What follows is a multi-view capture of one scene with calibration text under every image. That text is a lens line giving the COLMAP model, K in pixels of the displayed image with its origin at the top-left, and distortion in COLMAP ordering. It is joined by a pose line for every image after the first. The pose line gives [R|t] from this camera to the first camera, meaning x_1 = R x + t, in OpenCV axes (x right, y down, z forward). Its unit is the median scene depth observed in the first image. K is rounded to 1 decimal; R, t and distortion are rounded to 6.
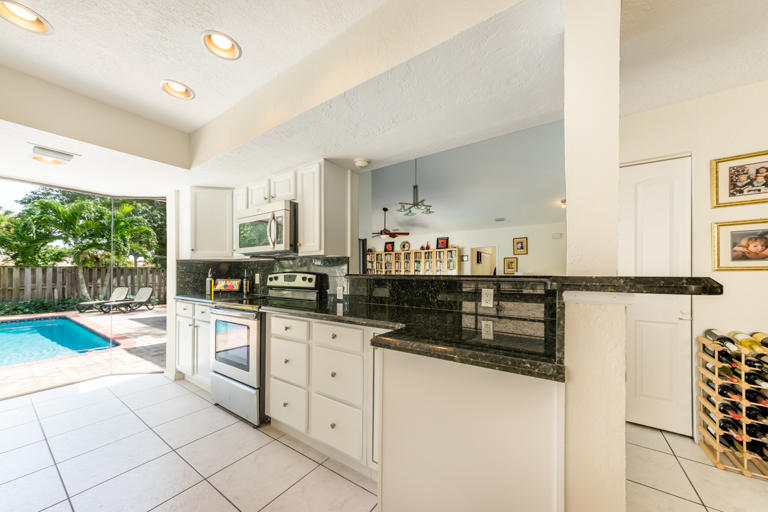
lens RADIAL K [[267.6, 0, 388.9], [0, 267.6, 272.9], [0, 0, 1]] dist [0.003340, 0.000506]
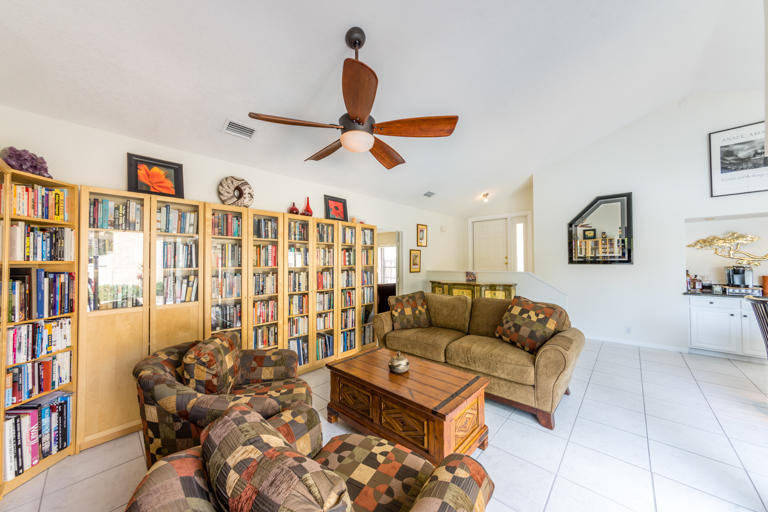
lens RADIAL K [[267.6, 0, 382.6], [0, 267.6, 257.3], [0, 0, 1]] dist [0.003340, 0.000506]
pose [[0.161455, 0.019440, 0.986689, -0.234998], [0.003874, 0.999786, -0.020332, -0.018550], [-0.986873, 0.007105, 0.161345, 0.835719]]
